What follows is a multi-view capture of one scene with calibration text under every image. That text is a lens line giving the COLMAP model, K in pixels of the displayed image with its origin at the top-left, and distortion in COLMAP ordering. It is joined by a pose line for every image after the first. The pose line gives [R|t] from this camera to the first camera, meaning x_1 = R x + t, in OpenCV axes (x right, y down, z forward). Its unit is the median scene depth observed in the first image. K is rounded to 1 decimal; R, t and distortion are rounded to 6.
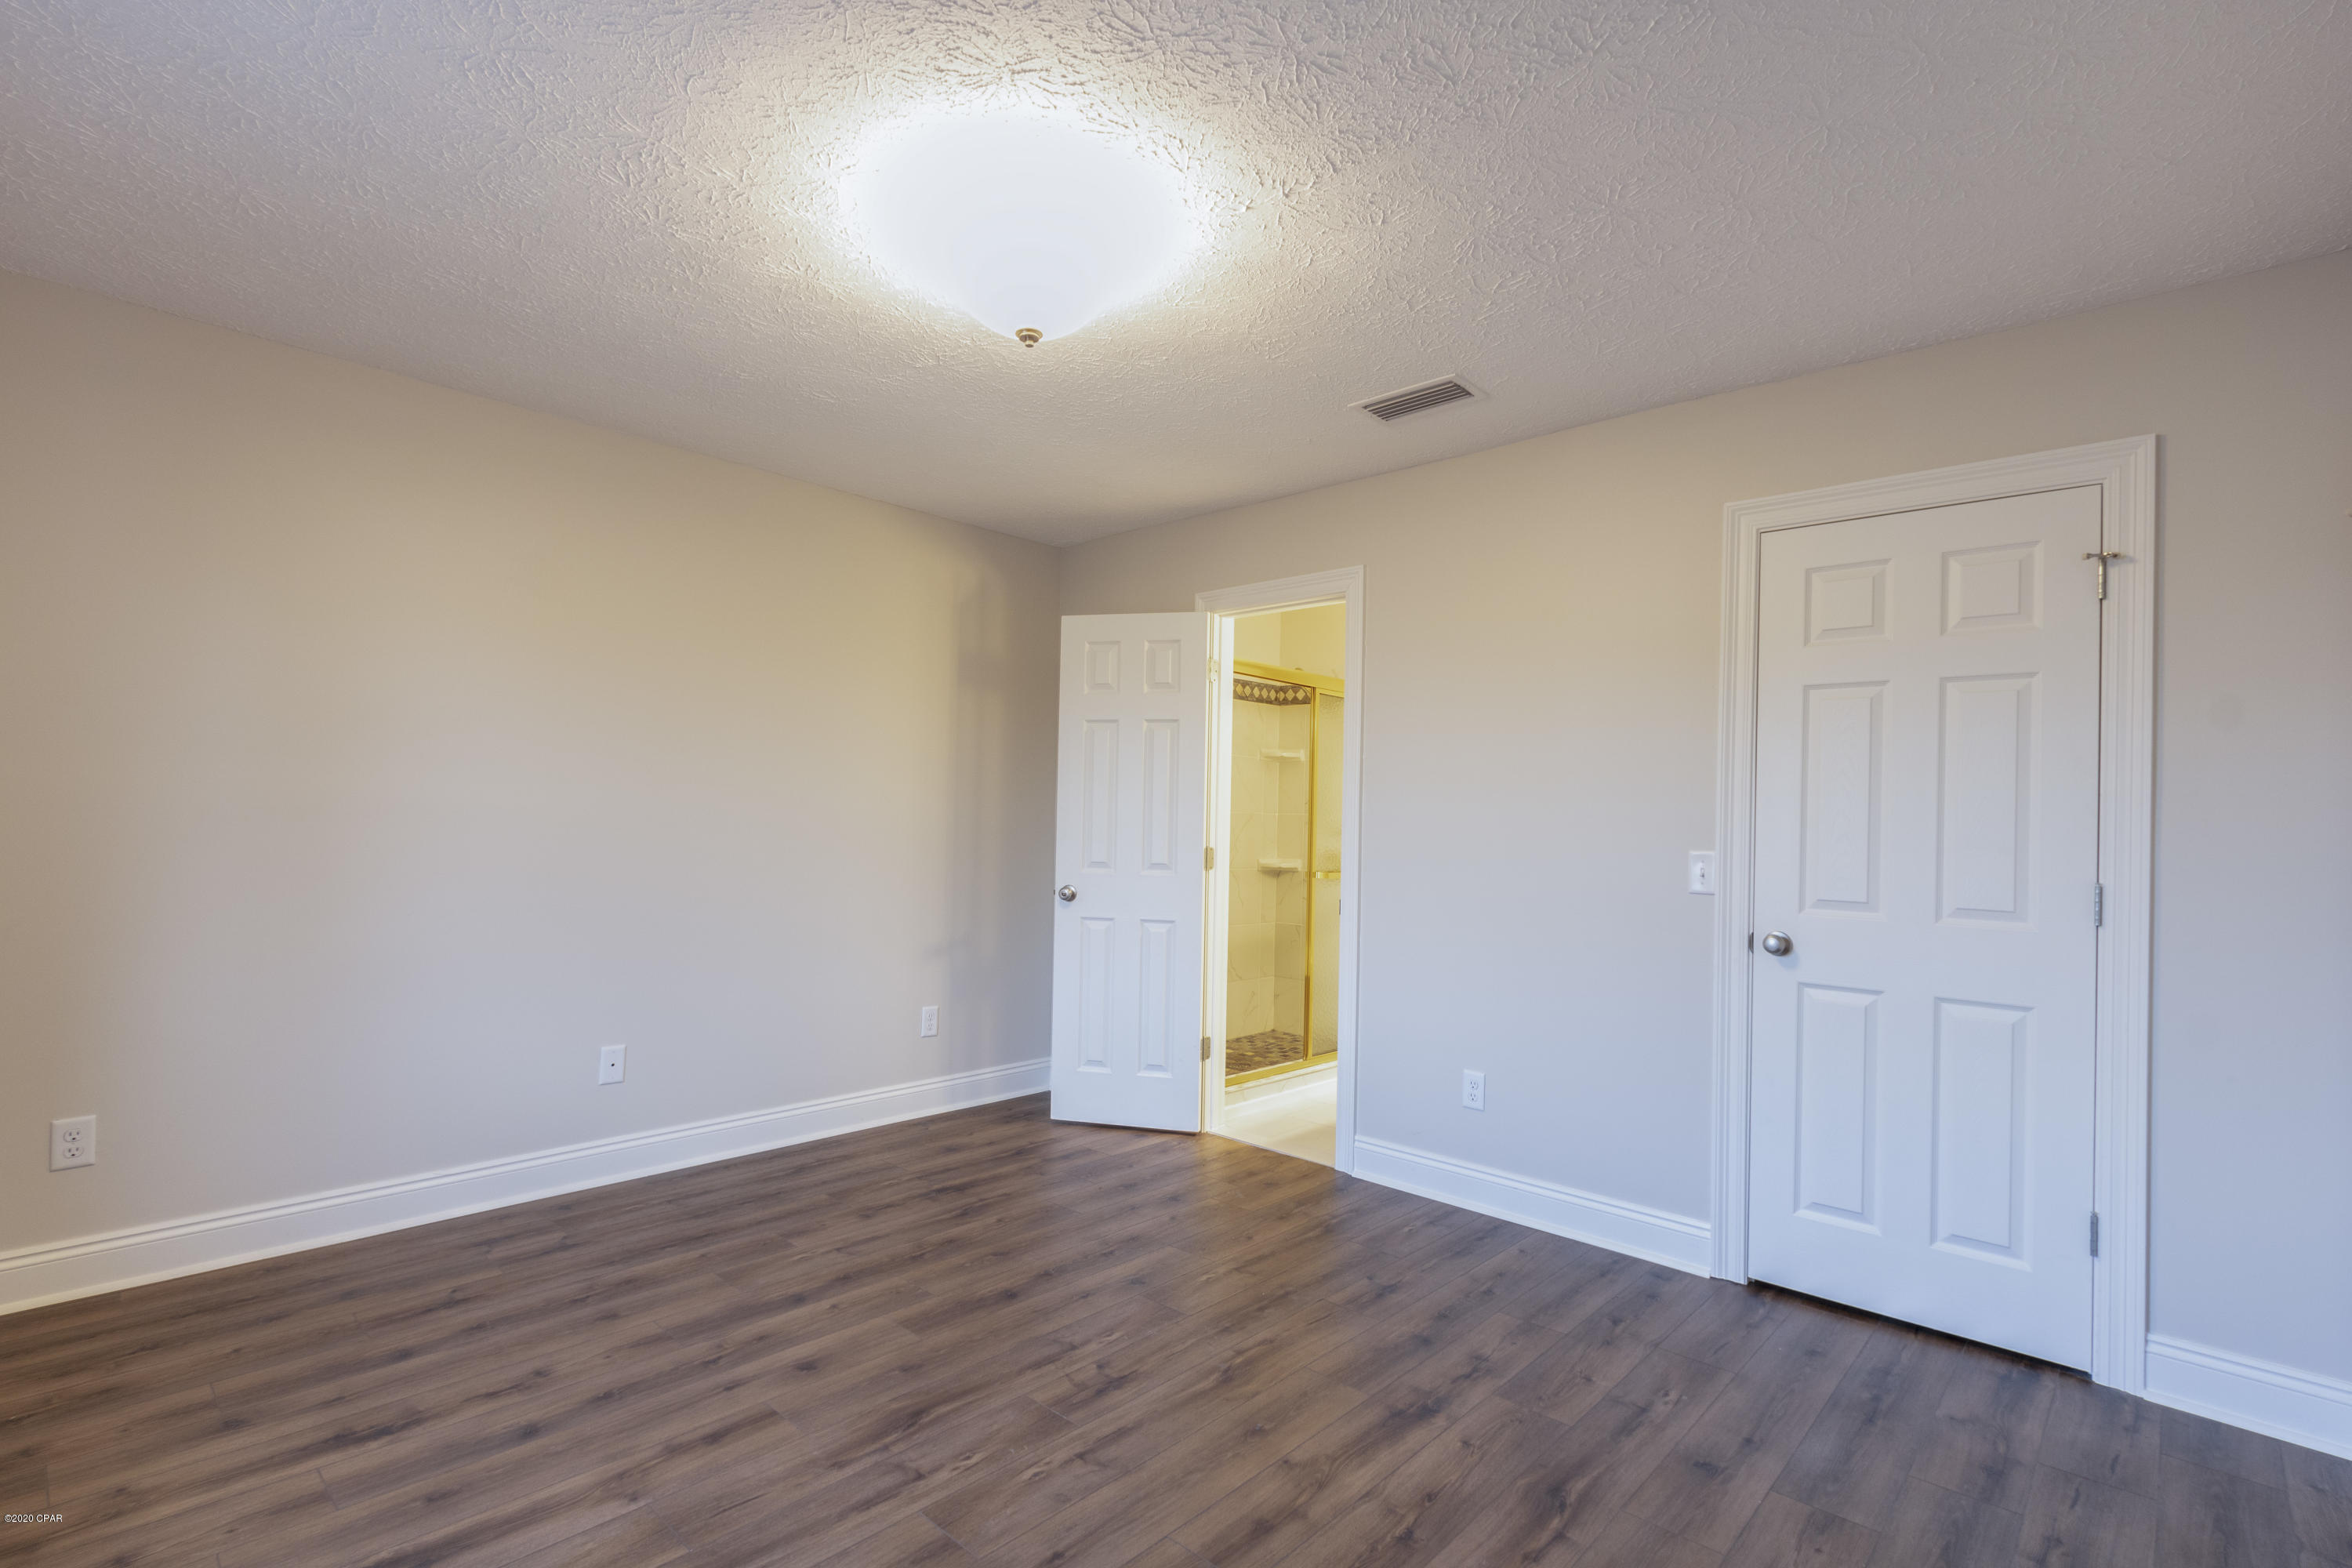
lens RADIAL K [[1076.8, 0, 1183.9], [0, 1076.8, 805.1], [0, 0, 1]] dist [0.003437, -0.000146]
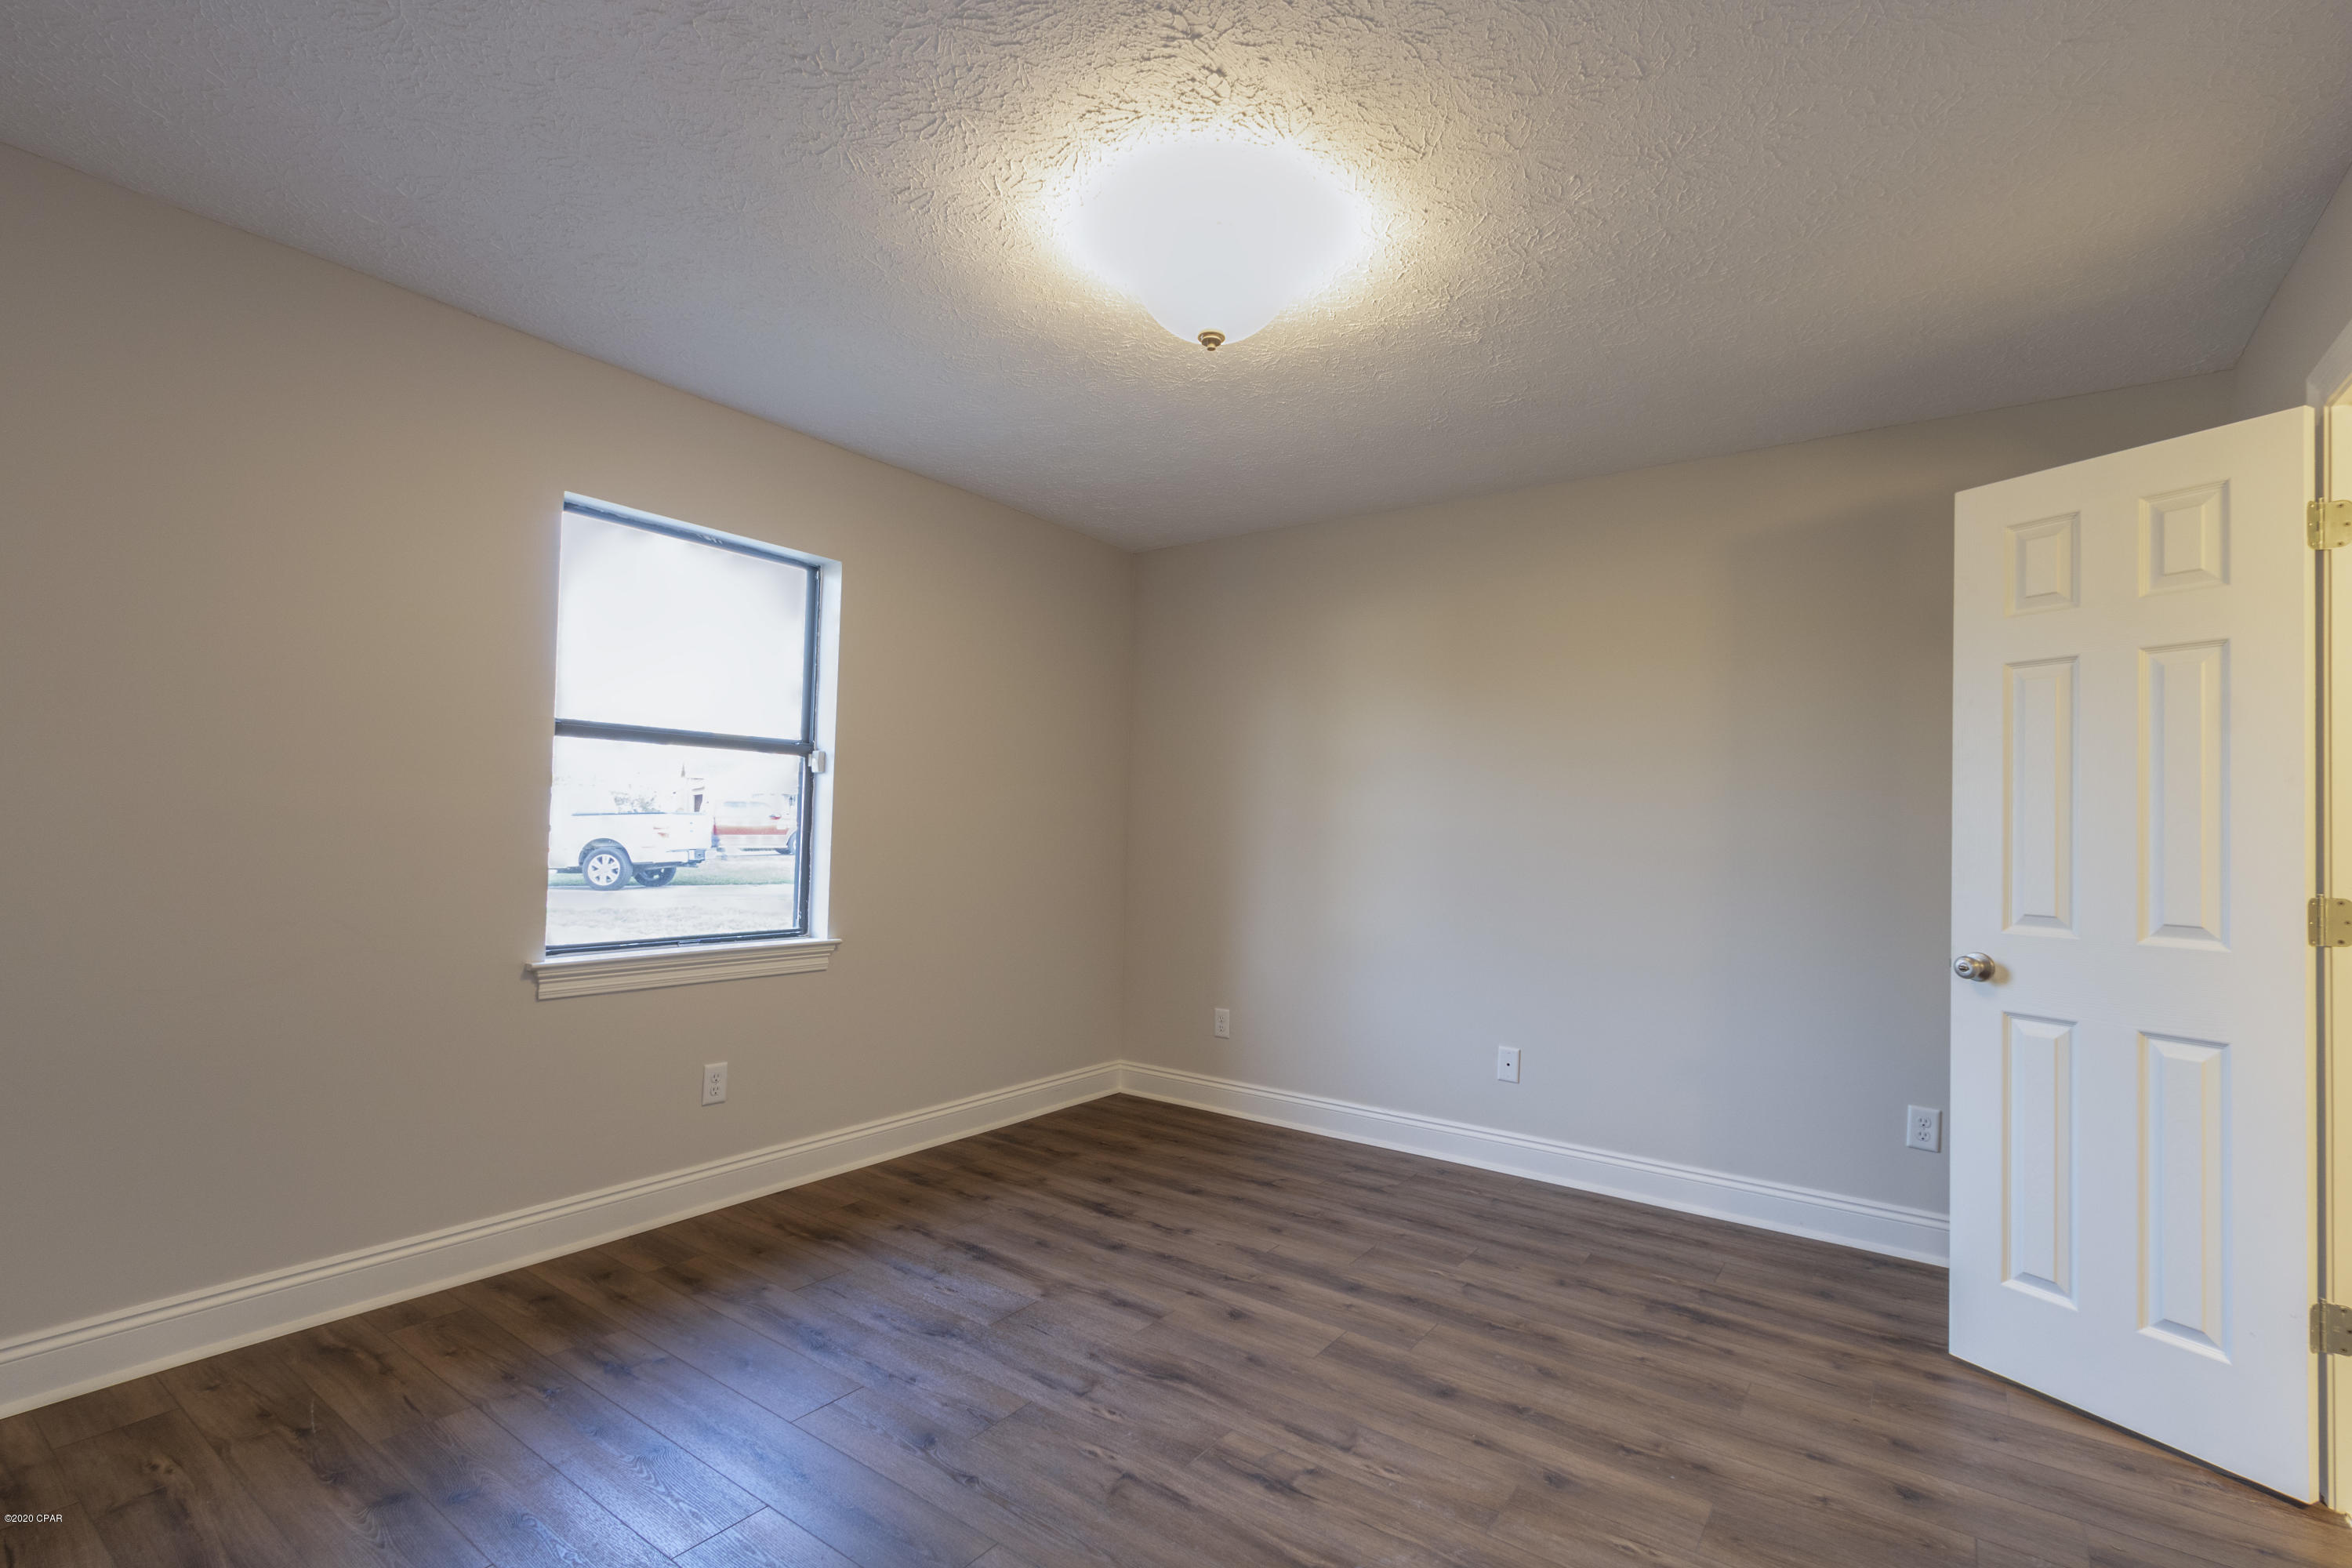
lens RADIAL K [[1076.8, 0, 1183.9], [0, 1076.8, 805.1], [0, 0, 1]] dist [0.003437, -0.000146]
pose [[0.113220, -0.041756, -0.992692, 0.667340], [0.000089, 0.999117, -0.042017, 0.031456], [0.993570, 0.004669, 0.113124, 0.697047]]
